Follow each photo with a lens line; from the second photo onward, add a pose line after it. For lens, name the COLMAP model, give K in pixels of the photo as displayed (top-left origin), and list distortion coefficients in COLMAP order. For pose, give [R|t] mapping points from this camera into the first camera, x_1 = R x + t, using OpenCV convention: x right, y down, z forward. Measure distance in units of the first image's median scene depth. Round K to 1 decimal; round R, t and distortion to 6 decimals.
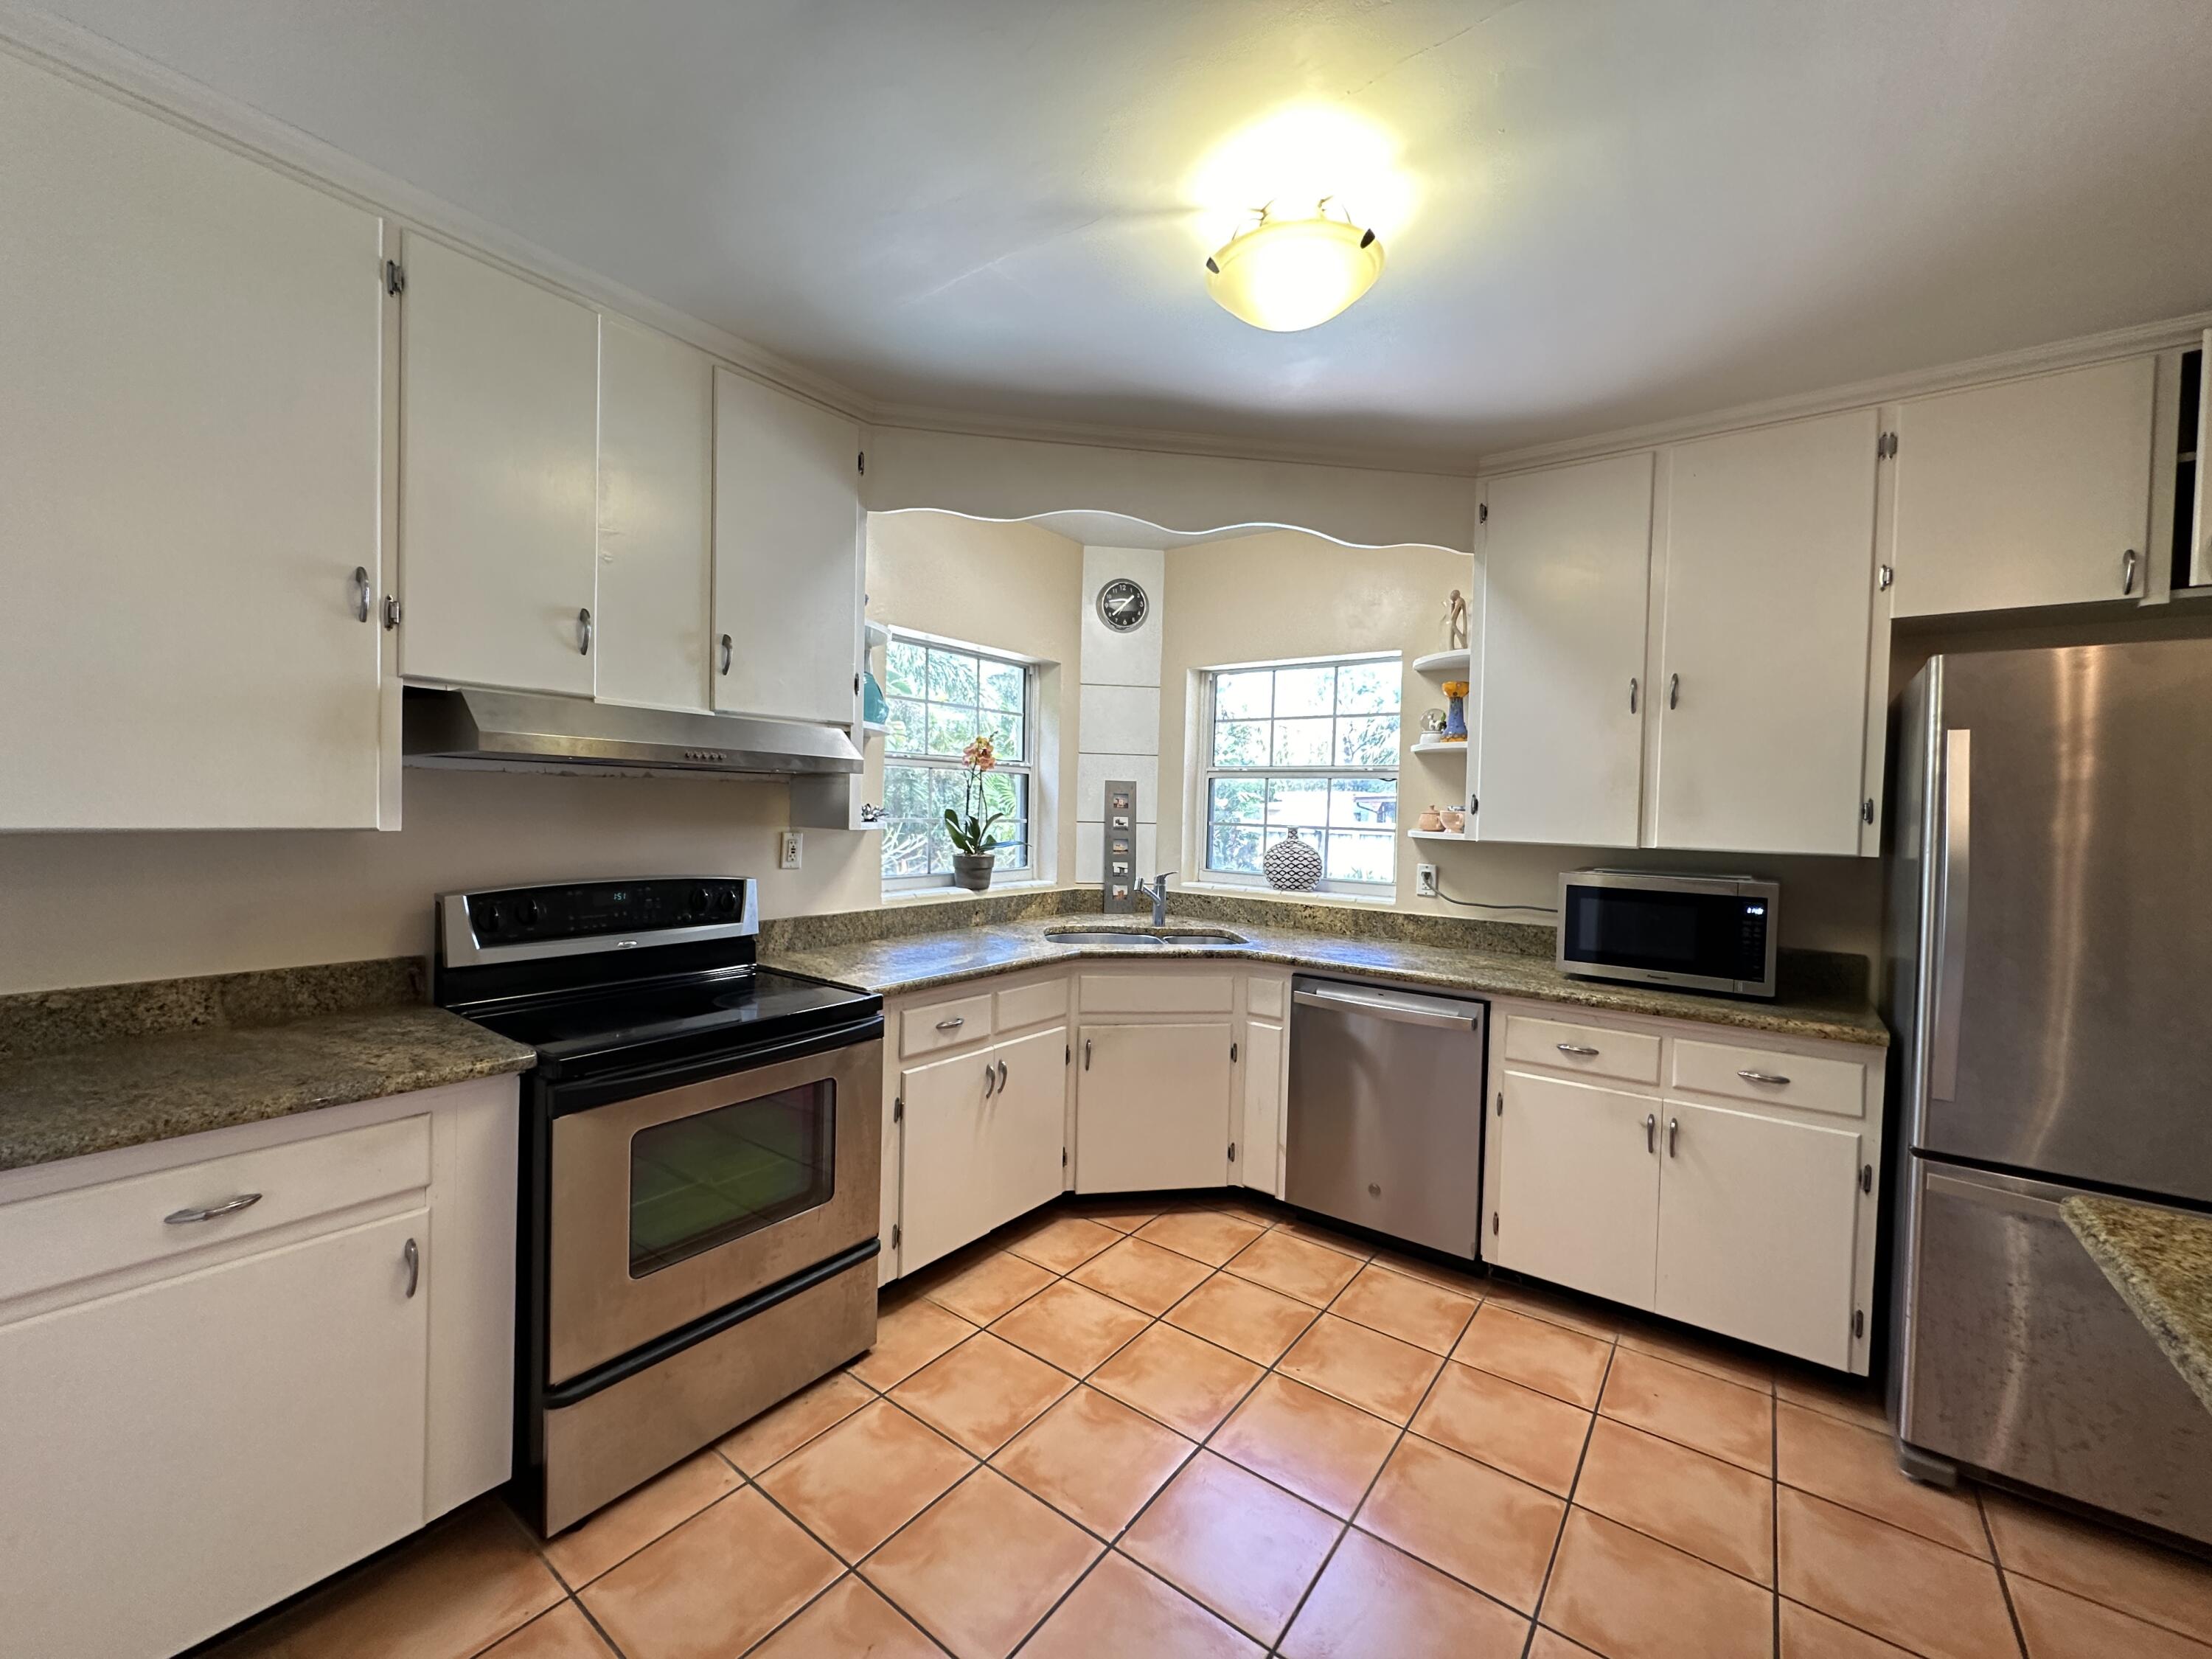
lens RADIAL K [[887.6, 0, 1102.9], [0, 887.6, 824.1], [0, 0, 1]] dist [-0.000162, 0.000593]
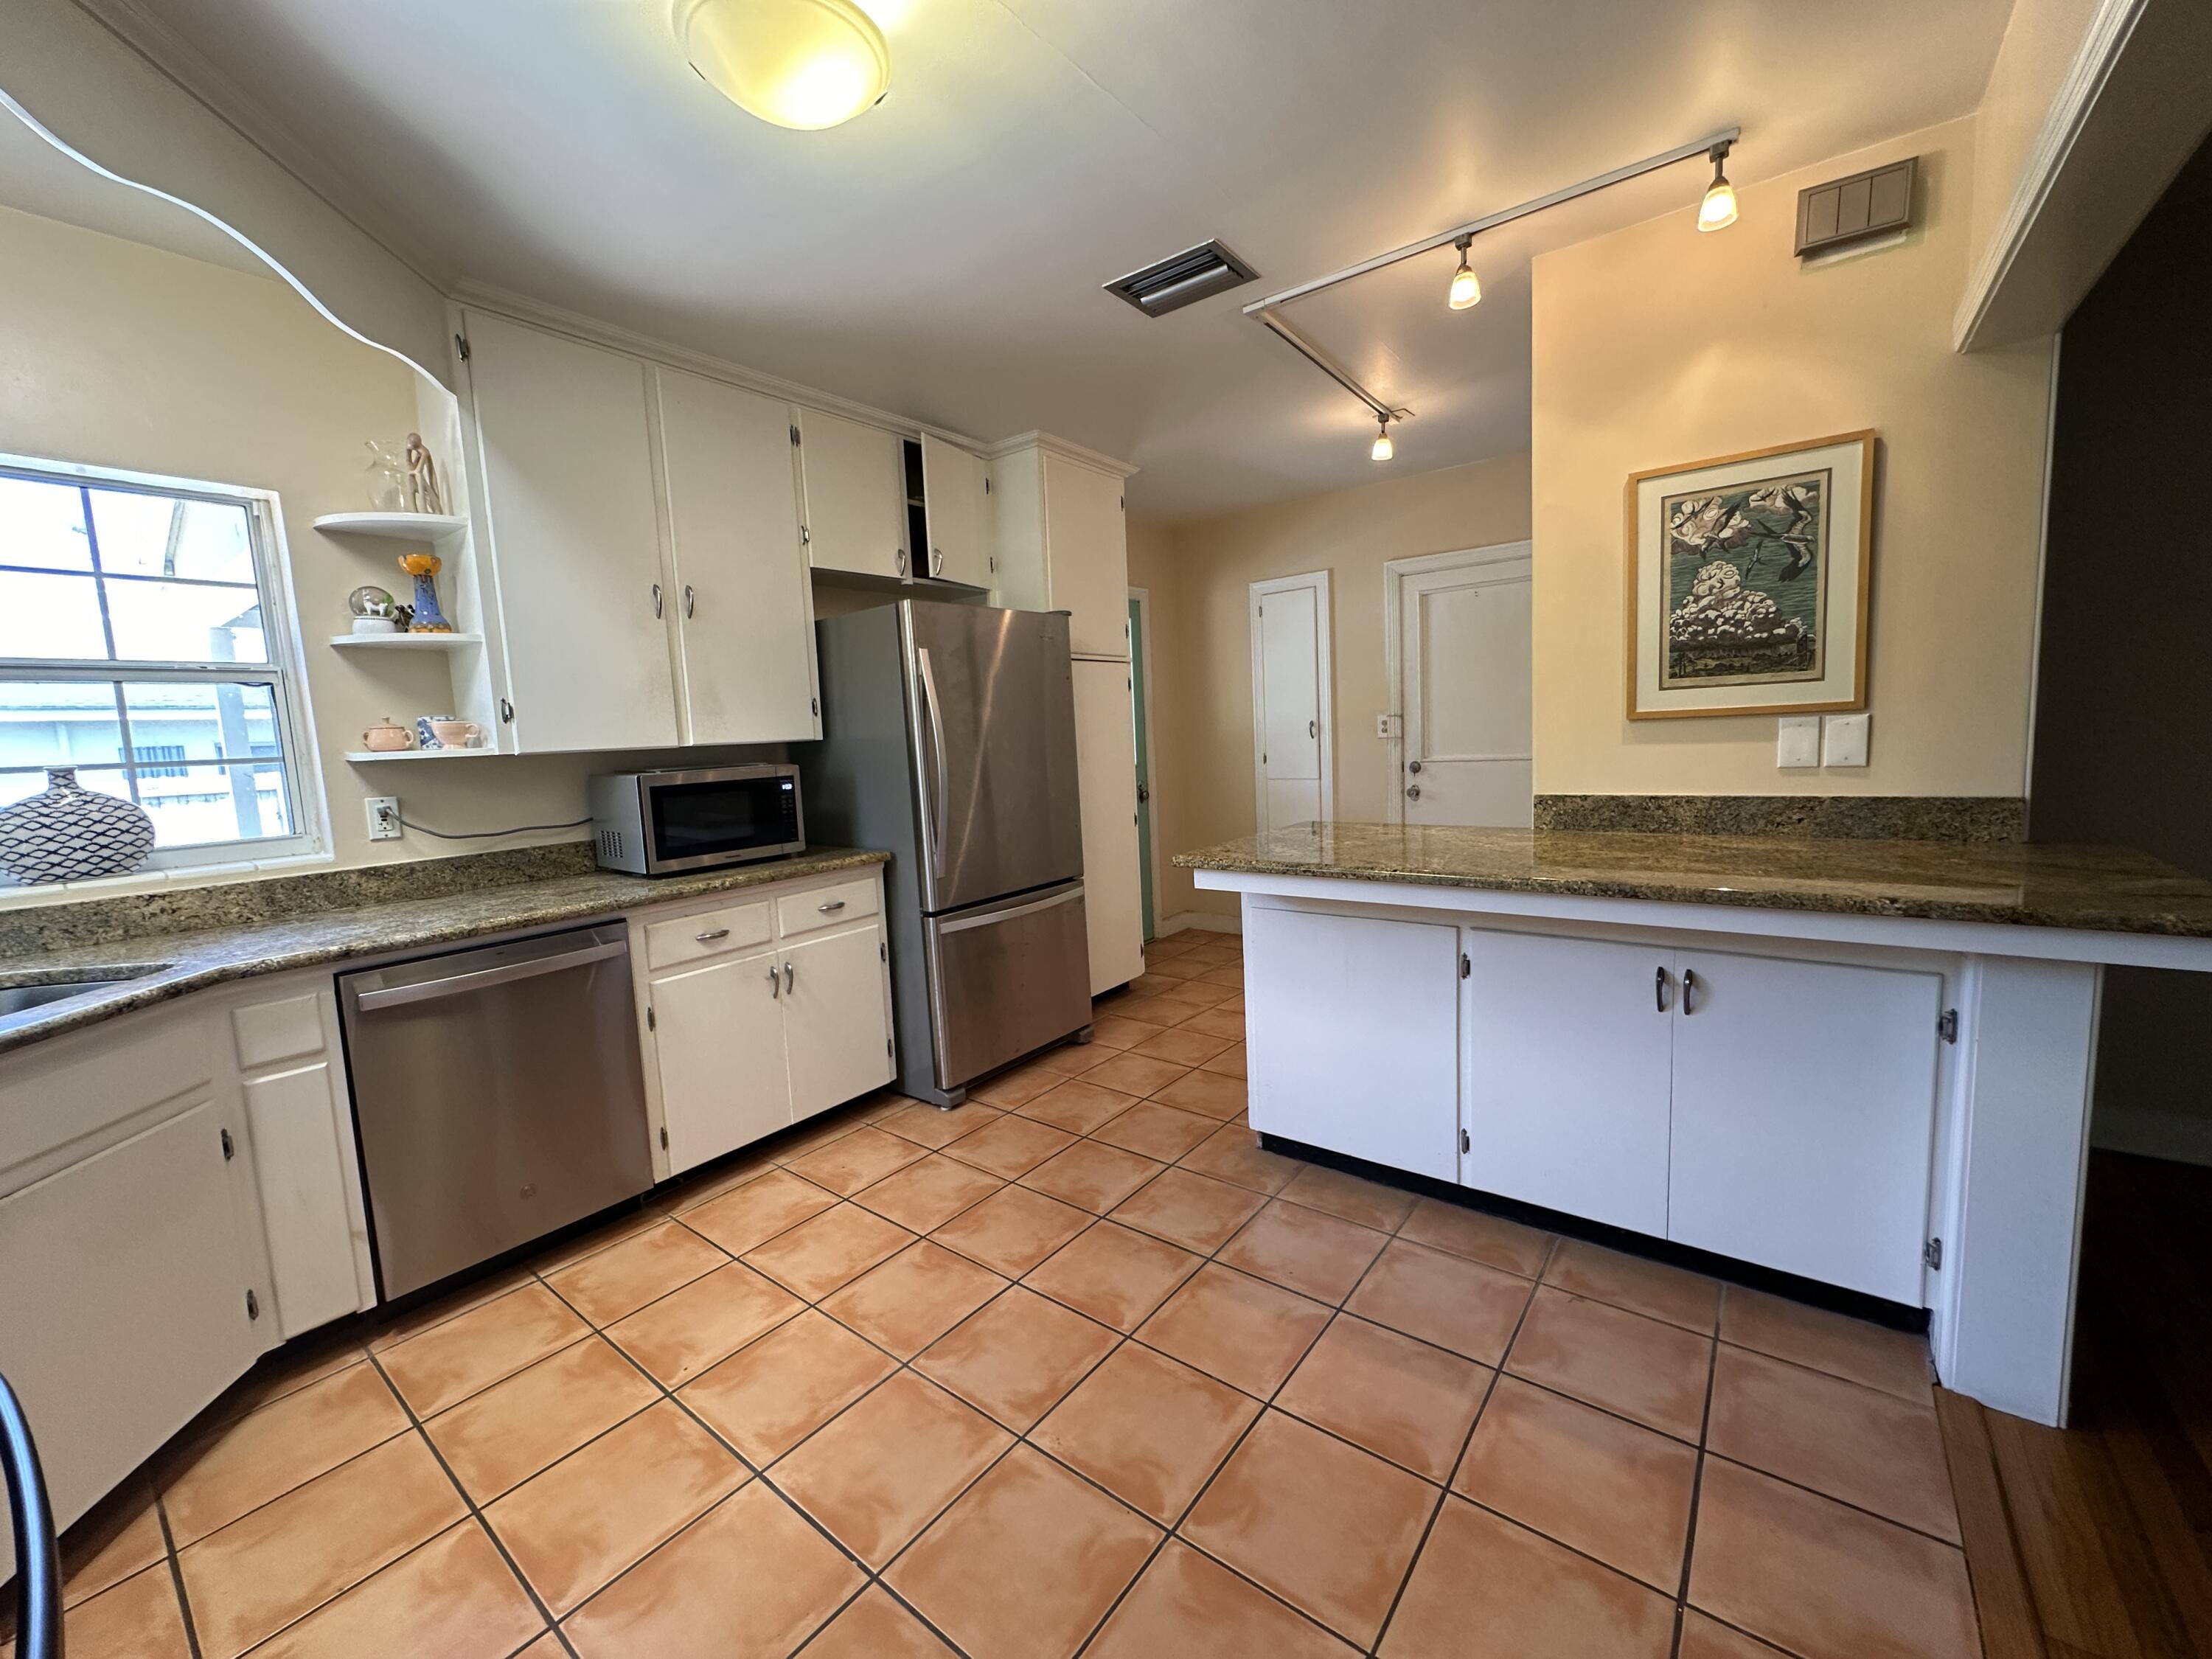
lens RADIAL K [[887.6, 0, 1103.0], [0, 887.6, 825.4], [0, 0, 1]] dist [-0.000162, 0.000593]
pose [[0.013029, -0.133616, 0.990947, -0.471089], [0.067416, 0.988894, 0.132453, 0.013129], [-0.997640, 0.065080, 0.021892, 0.473708]]
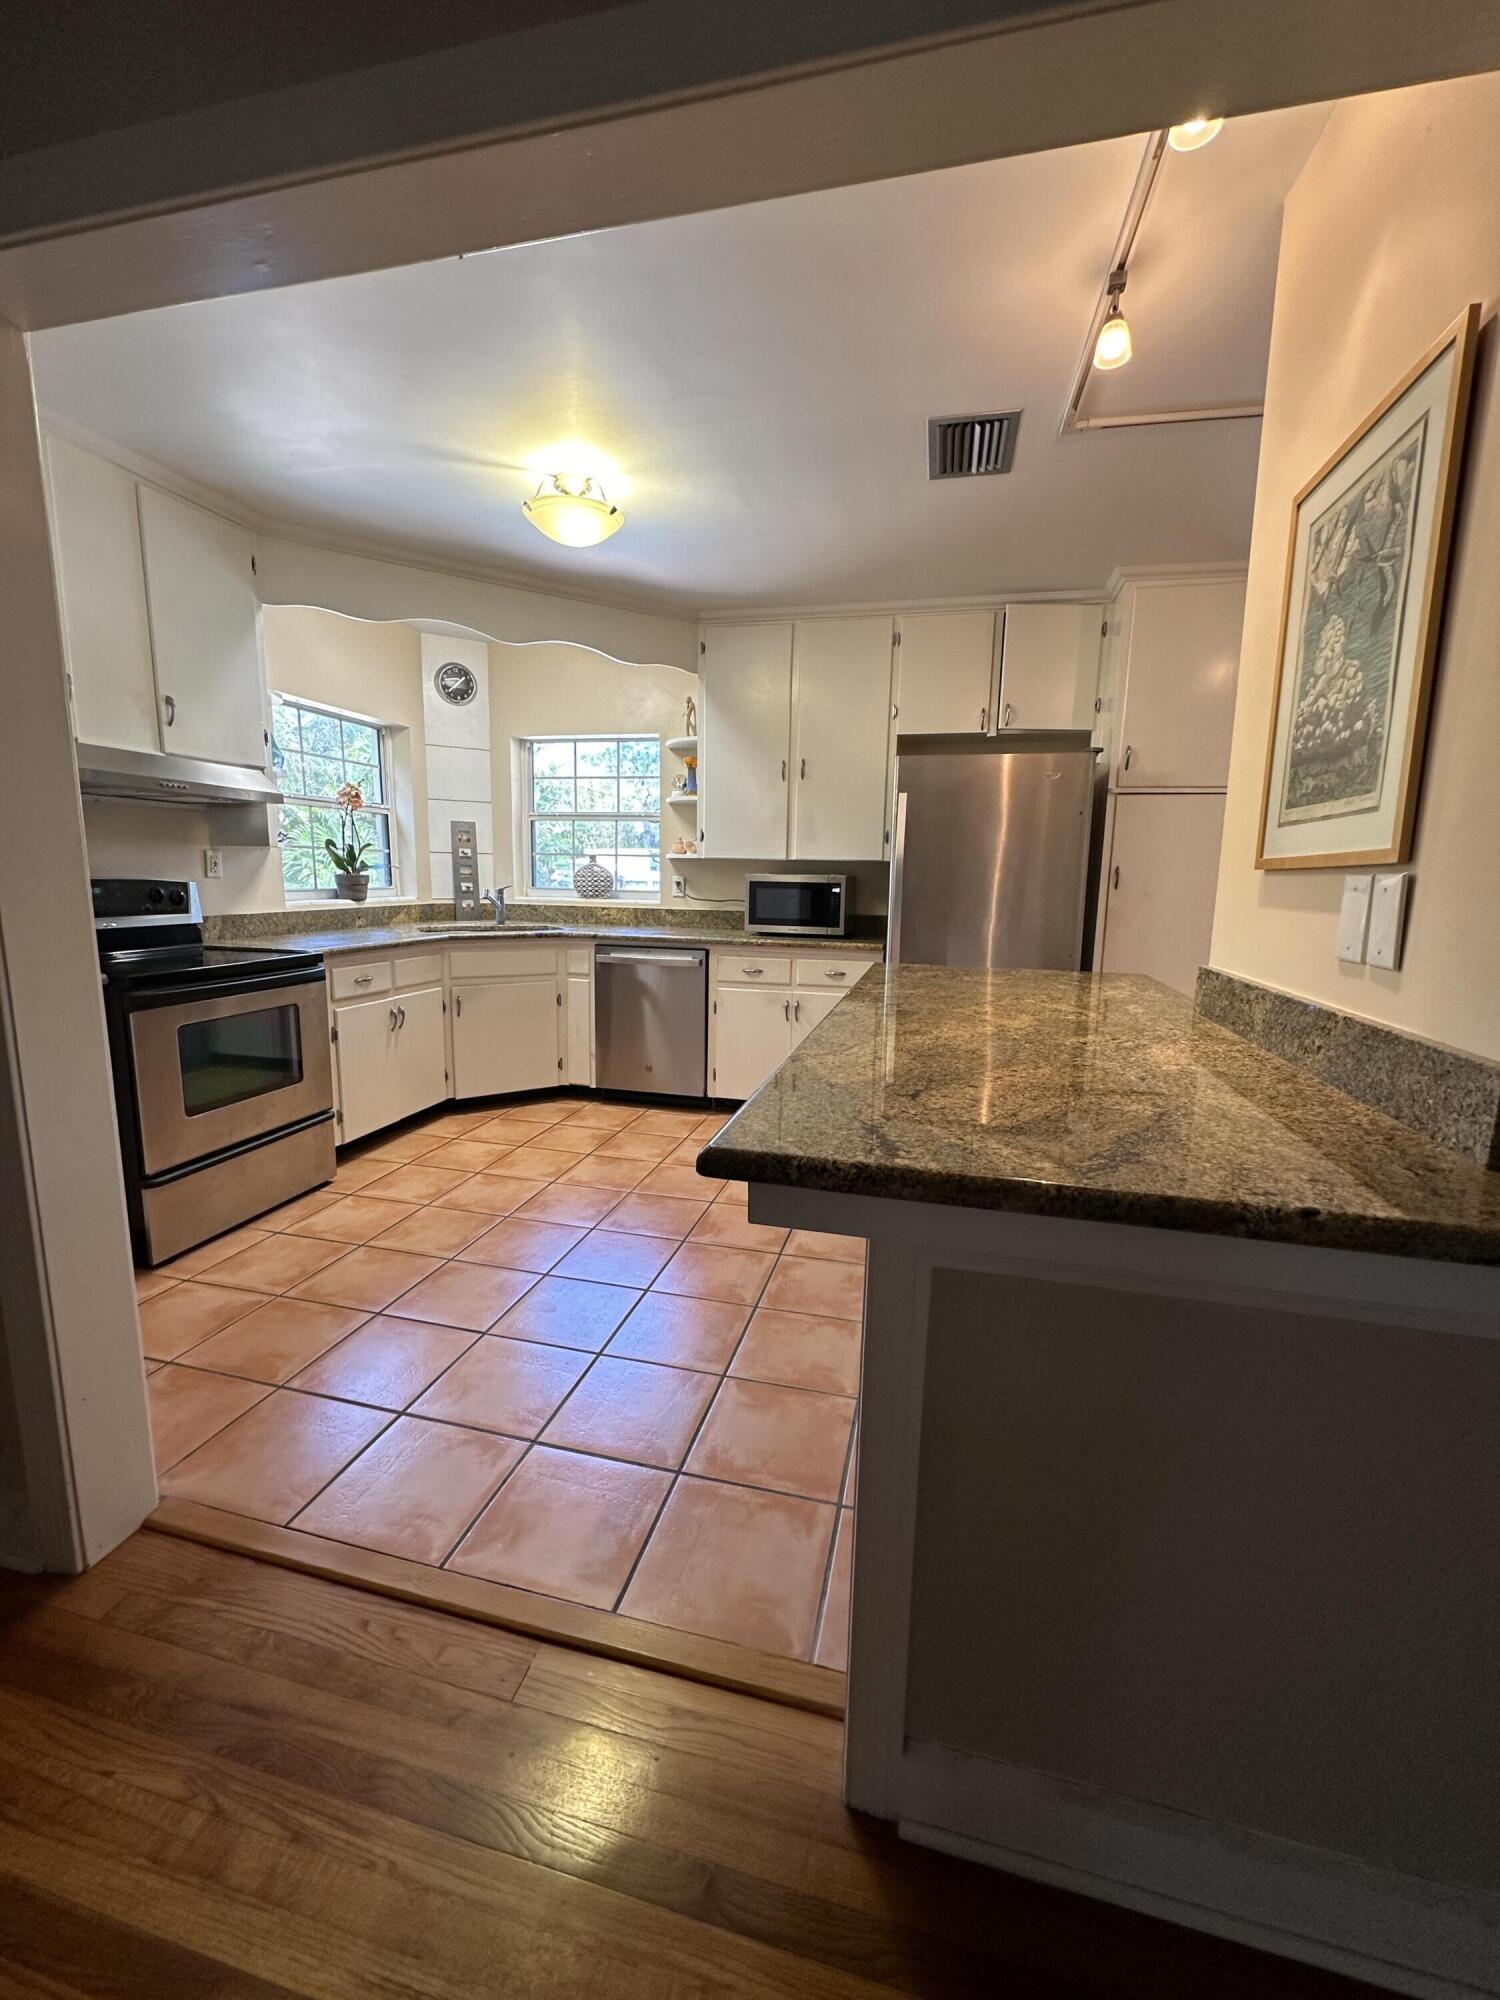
lens RADIAL K [[802.5, 0, 755.4], [0, 802.5, 996.5], [0, 0, 1]] dist [-0.000162, 0.000593]
pose [[0.921021, -0.065873, 0.383903, -0.085292], [0.011150, 0.989651, 0.143063, 0.068060], [-0.389354, -0.127483, 0.912223, -0.471202]]
